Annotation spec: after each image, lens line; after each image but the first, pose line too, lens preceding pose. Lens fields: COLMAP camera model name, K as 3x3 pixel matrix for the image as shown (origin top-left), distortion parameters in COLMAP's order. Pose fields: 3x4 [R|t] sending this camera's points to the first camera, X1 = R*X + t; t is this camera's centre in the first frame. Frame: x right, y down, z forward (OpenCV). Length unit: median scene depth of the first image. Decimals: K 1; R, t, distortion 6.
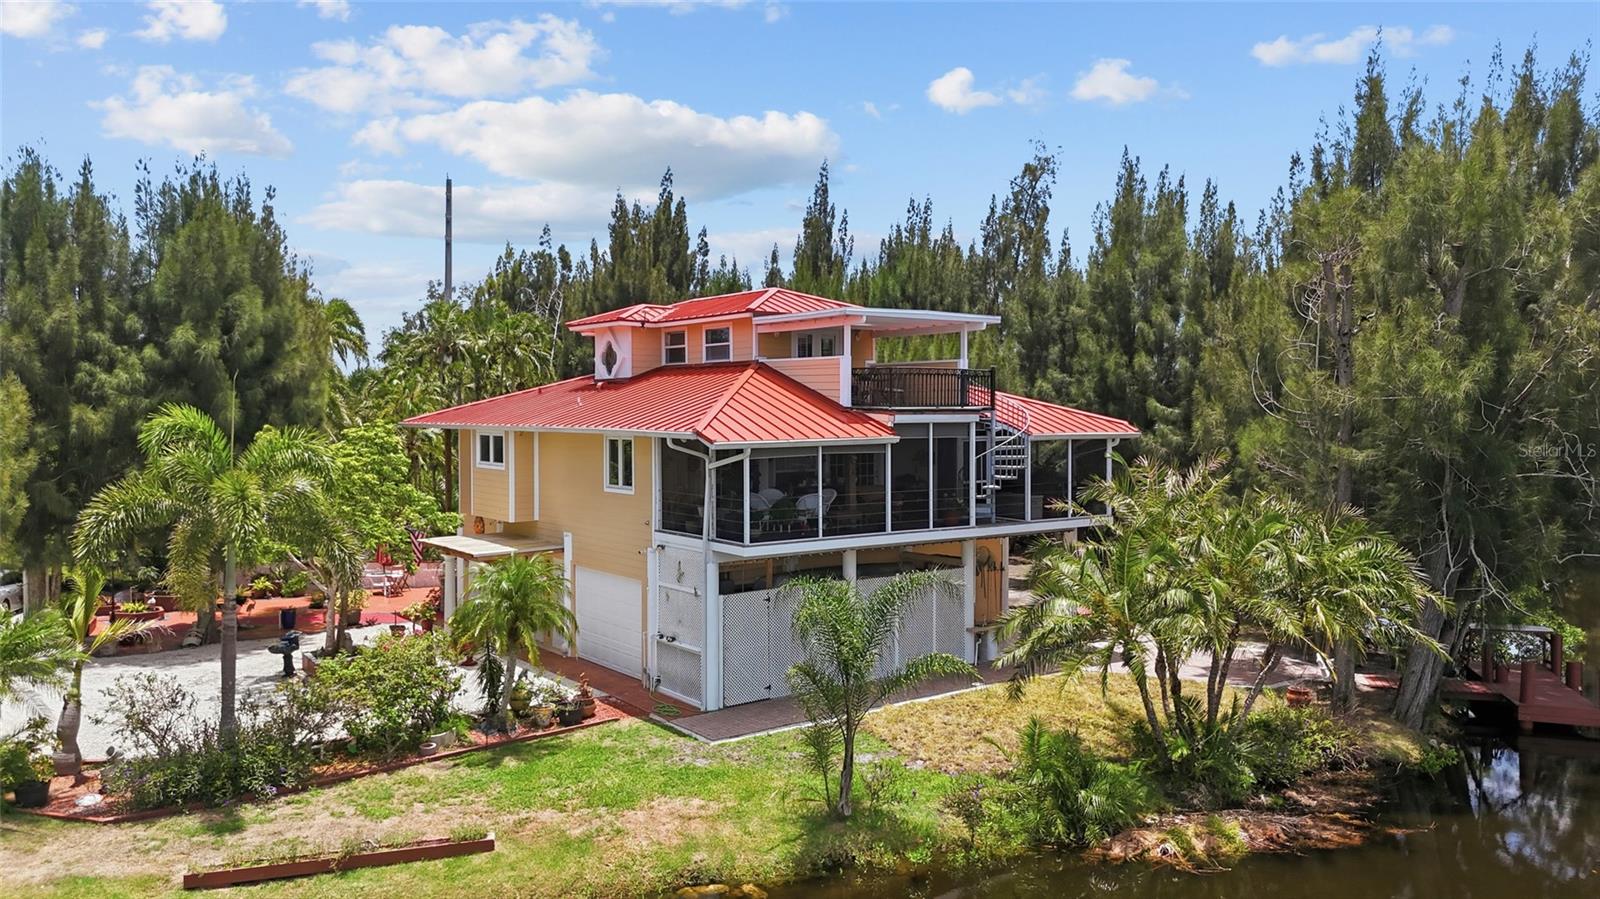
lens RADIAL K [[1174.3, 0, 803.5], [0, 1174.3, 456.6], [0, 0, 1]] dist [0.059627, -0.058463]
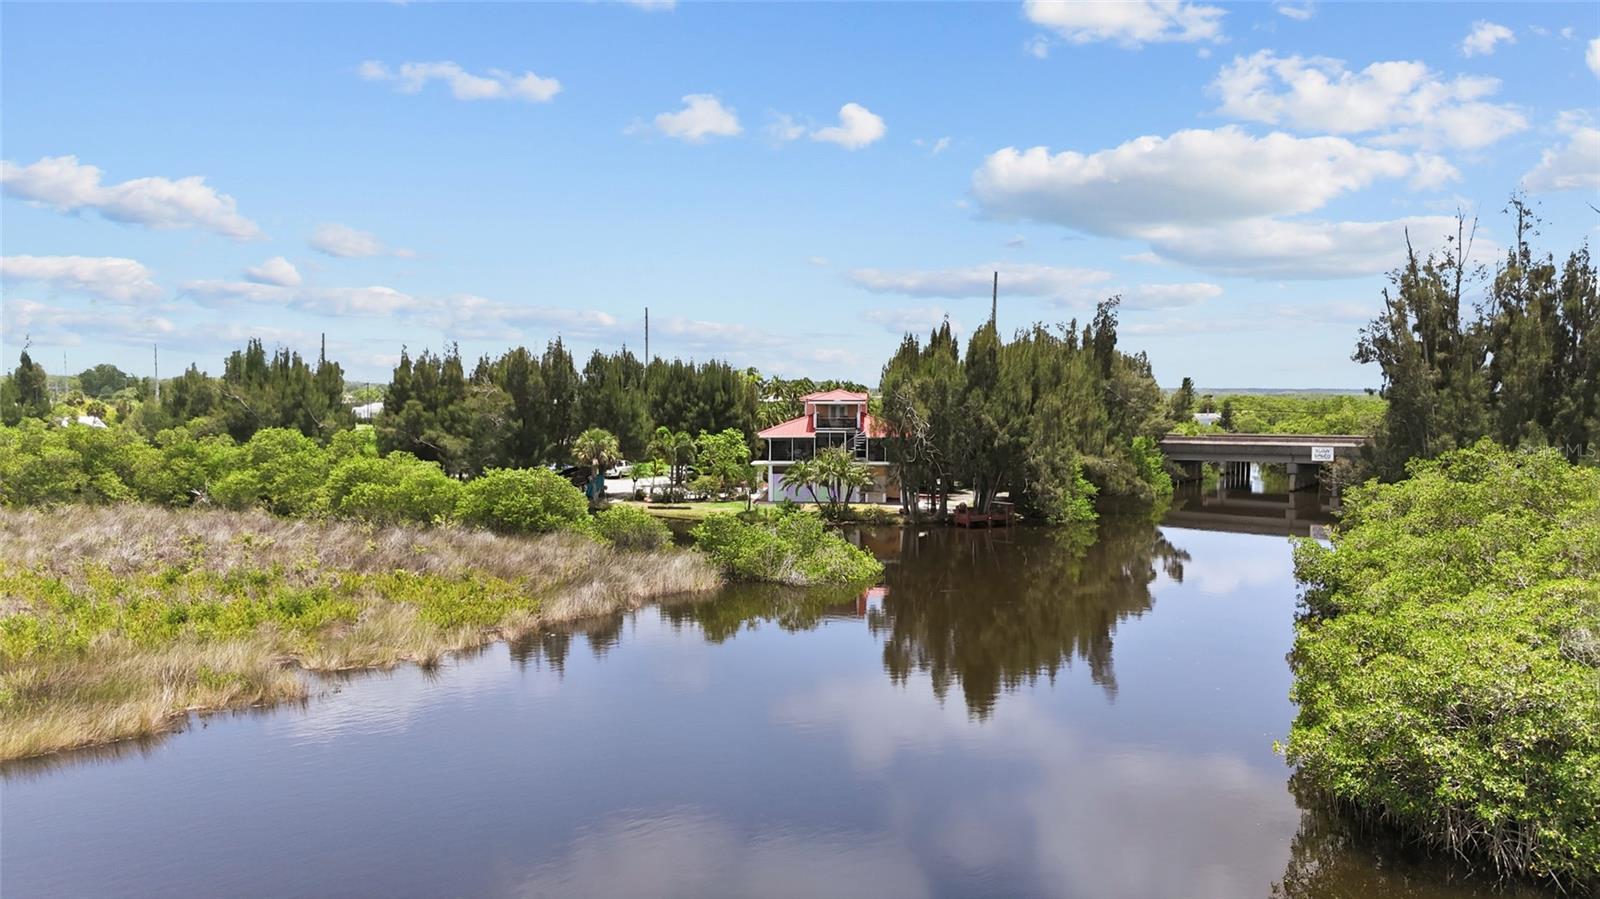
lens RADIAL K [[1174.3, 0, 791.5], [0, 1174.3, 436.0], [0, 0, 1]] dist [0.059627, -0.058463]
pose [[0.765220, 0.029310, -0.643101, 2.505999], [-0.032418, 0.999450, 0.006977, -0.041774], [0.642952, 0.015510, 0.765750, -2.009705]]
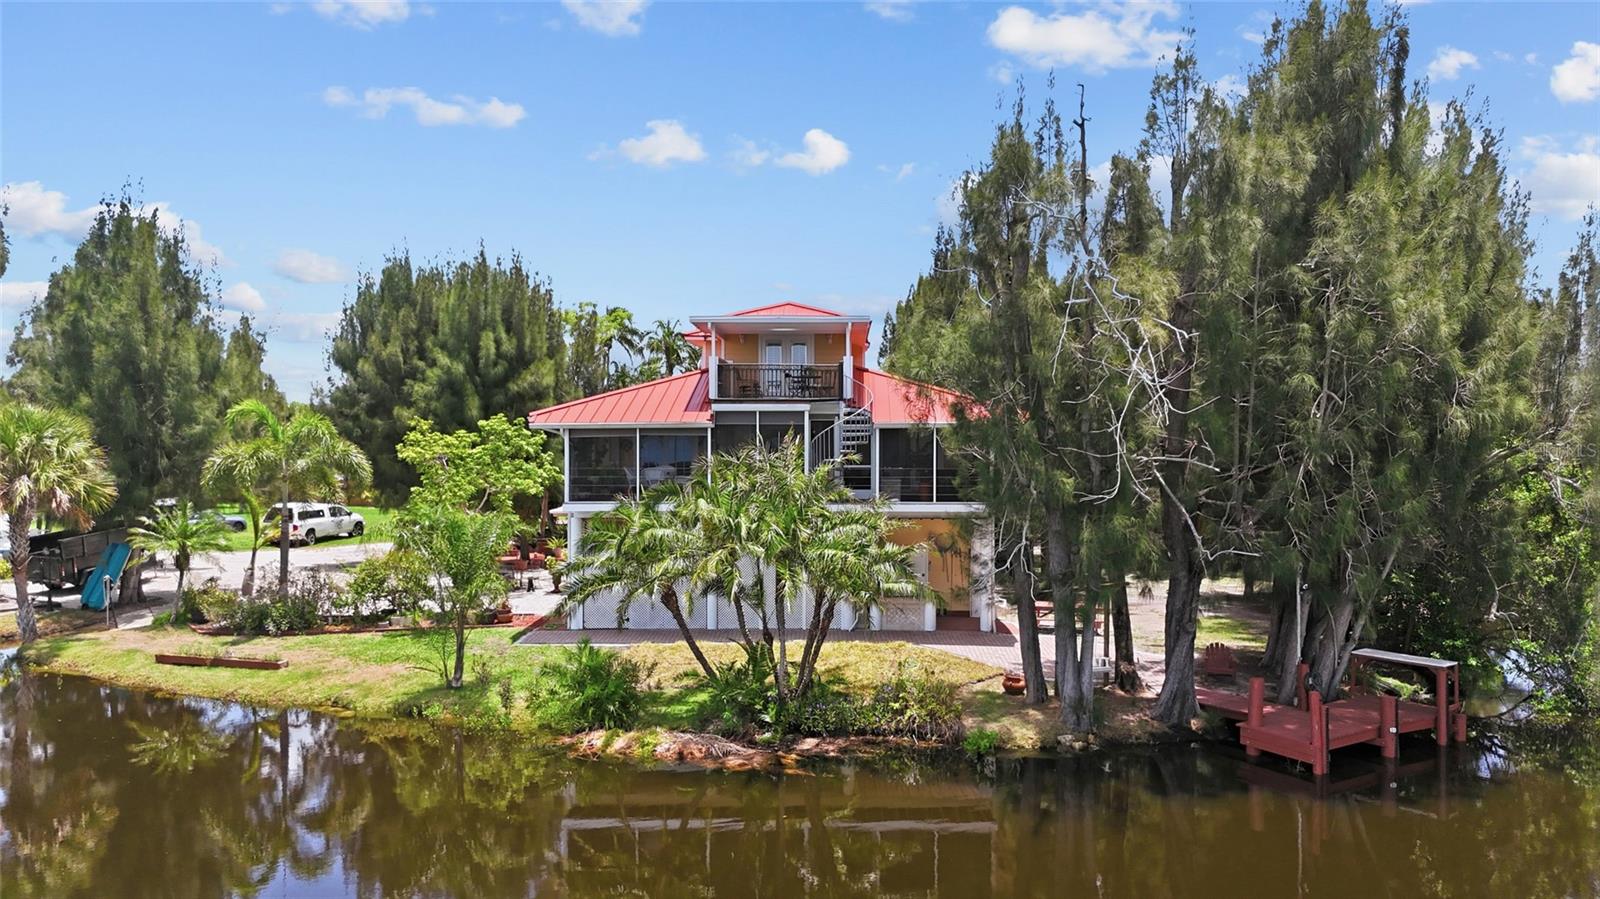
lens RADIAL K [[1174.3, 0, 801.7], [0, 1174.3, 456.4], [0, 0, 1]] dist [0.059627, -0.058463]
pose [[0.785527, 0.013600, -0.618678, 0.894193], [-0.028548, 0.999490, -0.014277, 0.033405], [0.618169, 0.028877, 0.785515, 0.120459]]
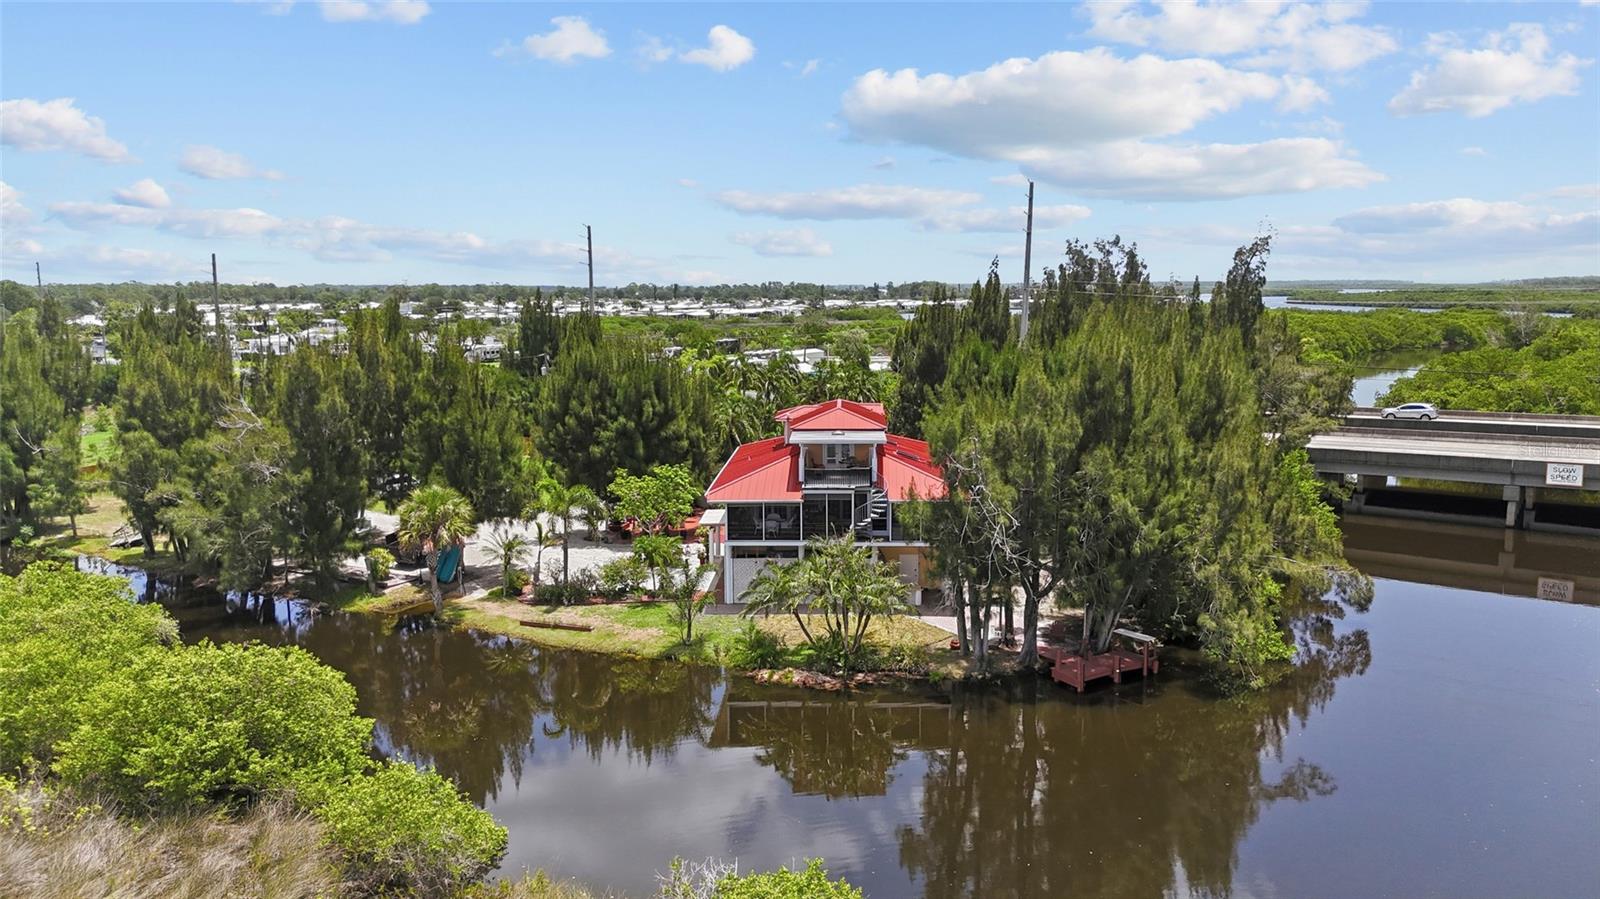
lens RADIAL K [[1174.3, 0, 794.0], [0, 1174.3, 445.8], [0, 0, 1]] dist [0.059627, -0.058463]
pose [[0.776140, 0.082144, -0.625187, 1.482170], [-0.022367, 0.994441, 0.102893, -0.356658], [0.630163, -0.065876, 0.773663, -0.763383]]
